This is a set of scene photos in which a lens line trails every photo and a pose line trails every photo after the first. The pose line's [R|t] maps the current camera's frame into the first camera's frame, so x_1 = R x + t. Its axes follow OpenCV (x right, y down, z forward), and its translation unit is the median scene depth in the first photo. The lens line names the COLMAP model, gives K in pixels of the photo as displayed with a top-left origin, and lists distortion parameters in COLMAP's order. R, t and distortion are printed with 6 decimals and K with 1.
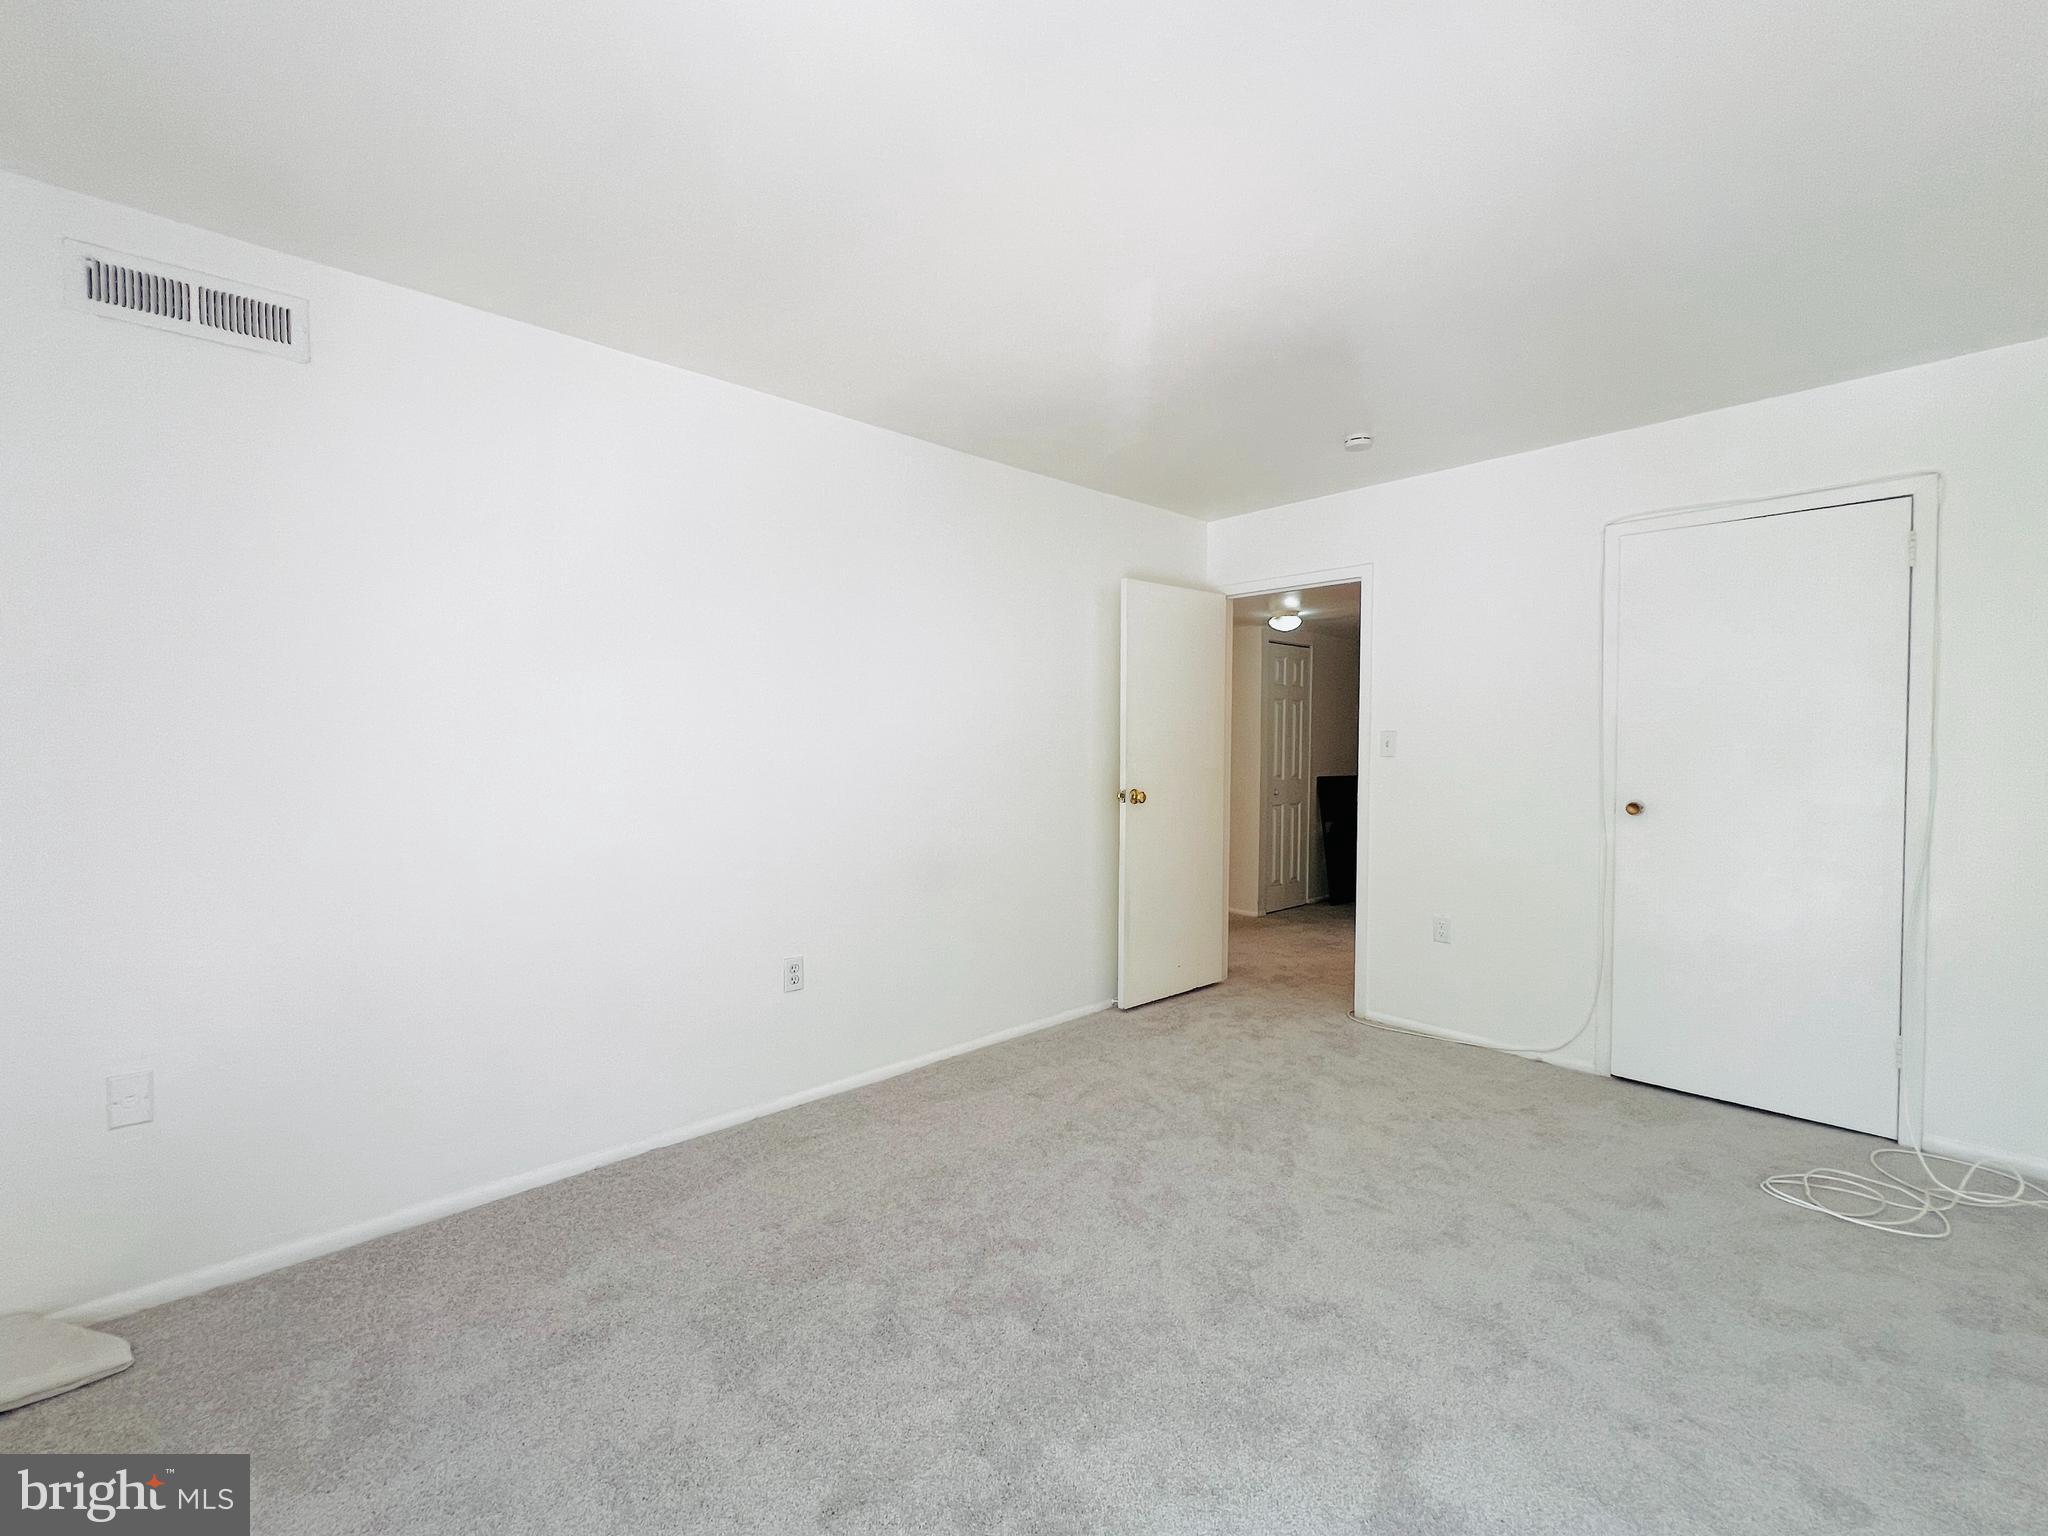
lens RADIAL K [[873.6, 0, 1017.5], [0, 873.6, 766.5], [0, 0, 1]] dist [-0.002660, 0.000080]
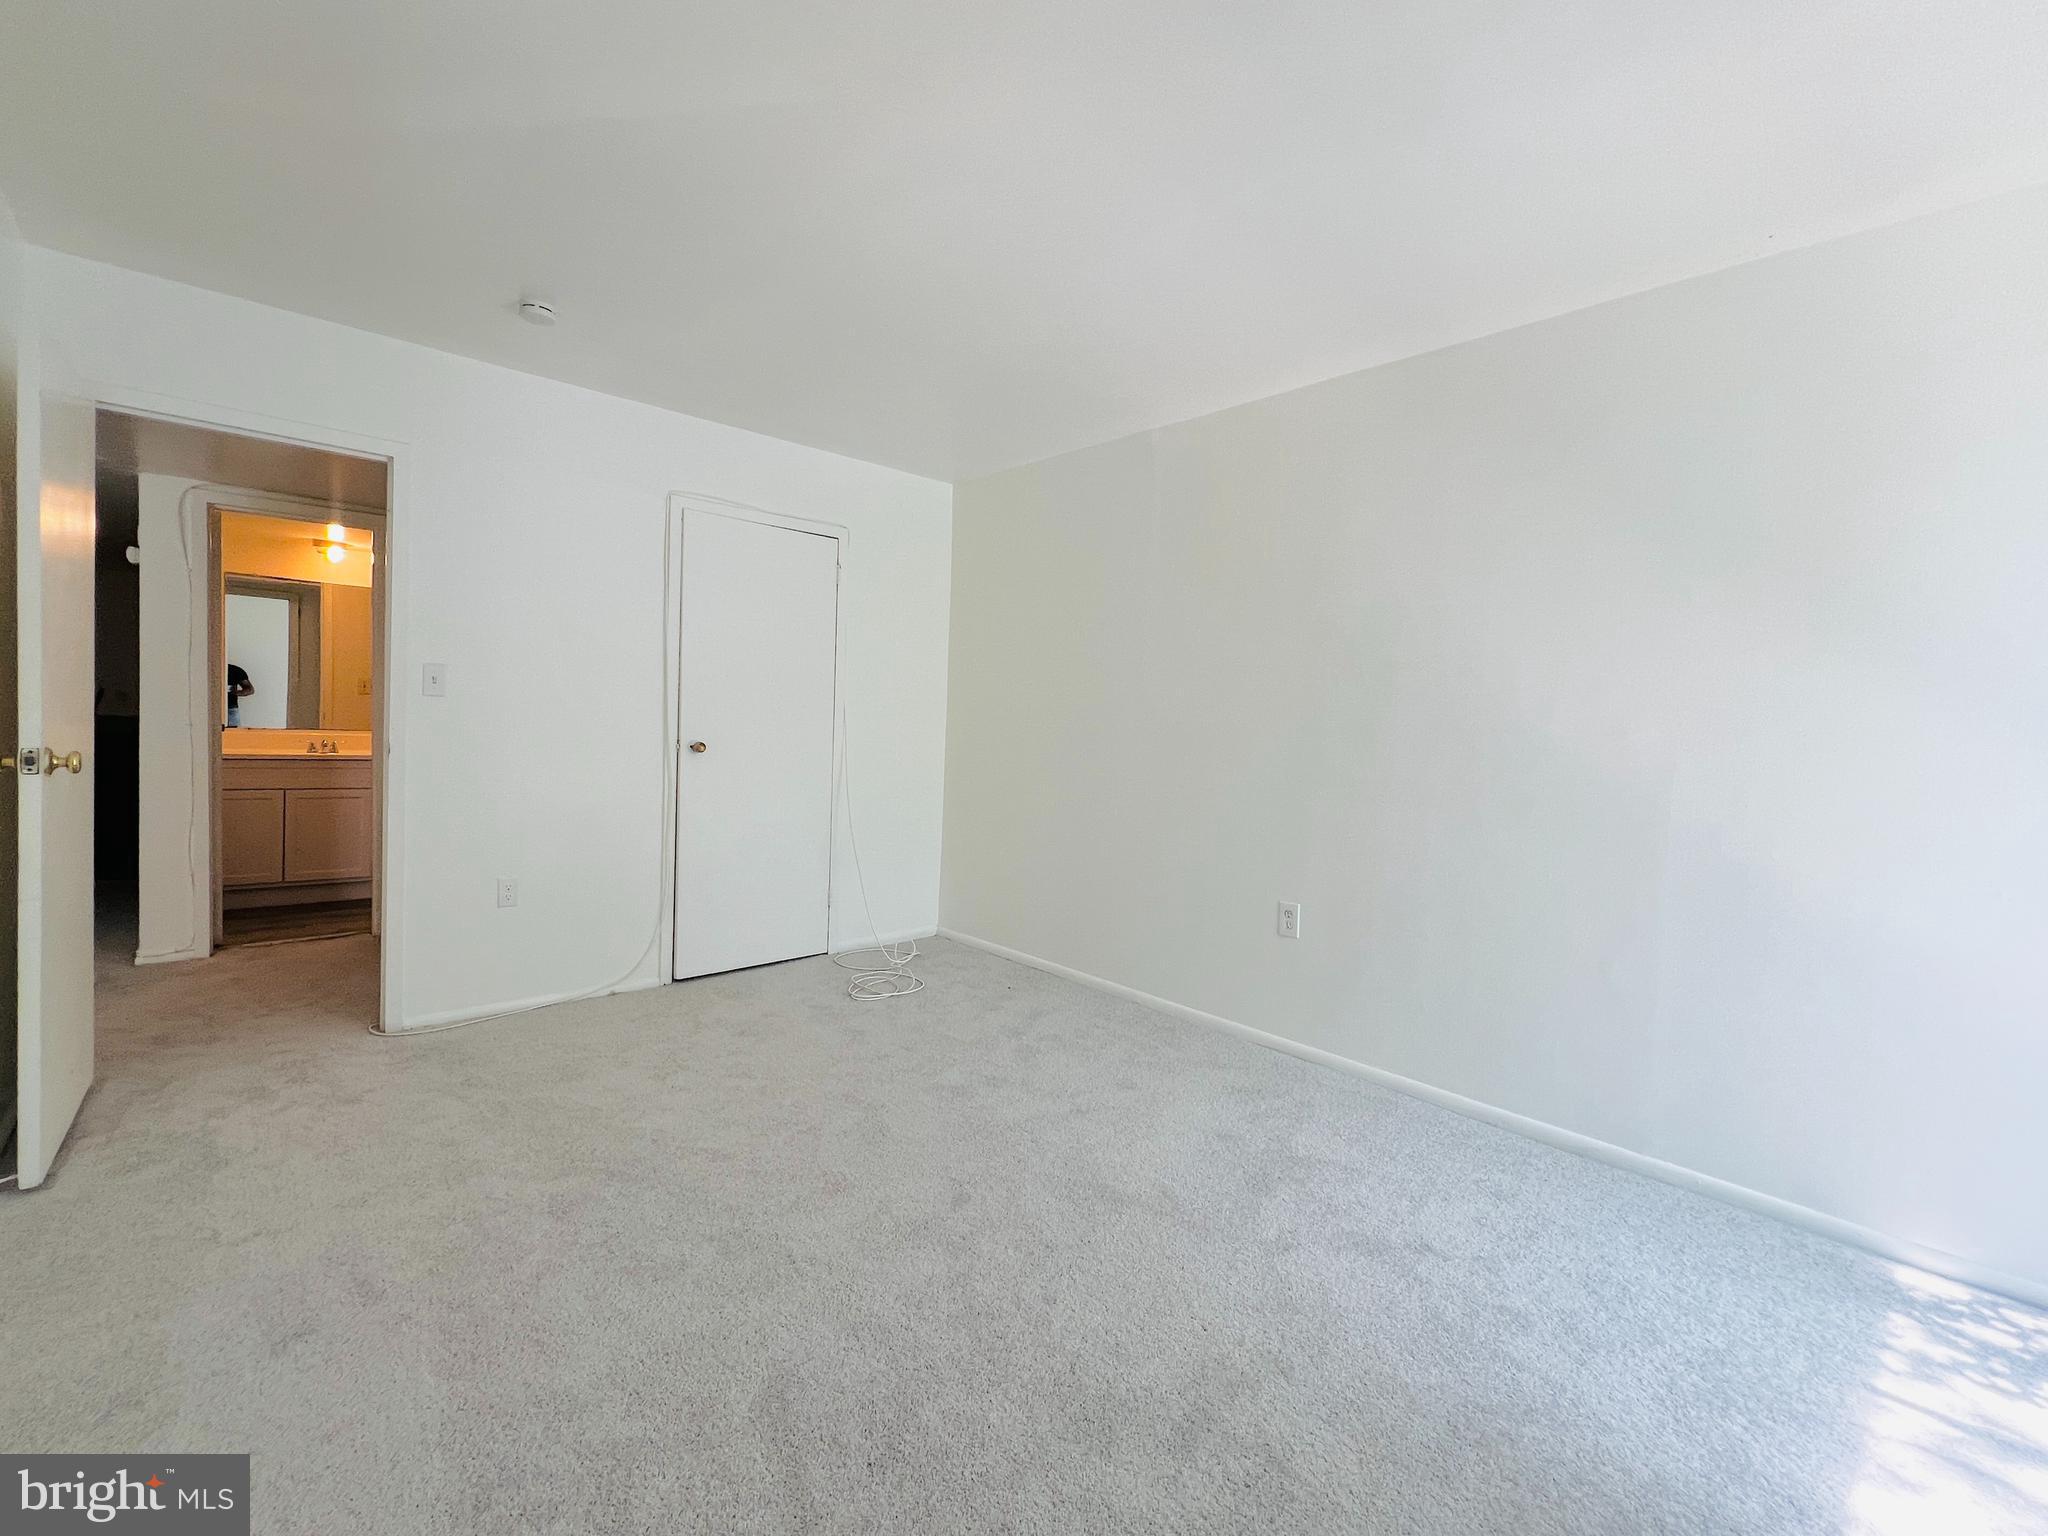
lens RADIAL K [[873.6, 0, 1017.8], [0, 873.6, 752.5], [0, 0, 1]] dist [-0.002660, 0.000080]
pose [[0.020631, -0.038987, 0.999027, -0.405896], [-0.007554, 0.999205, 0.039150, 0.004956], [-0.999759, -0.008355, 0.020320, 0.480044]]
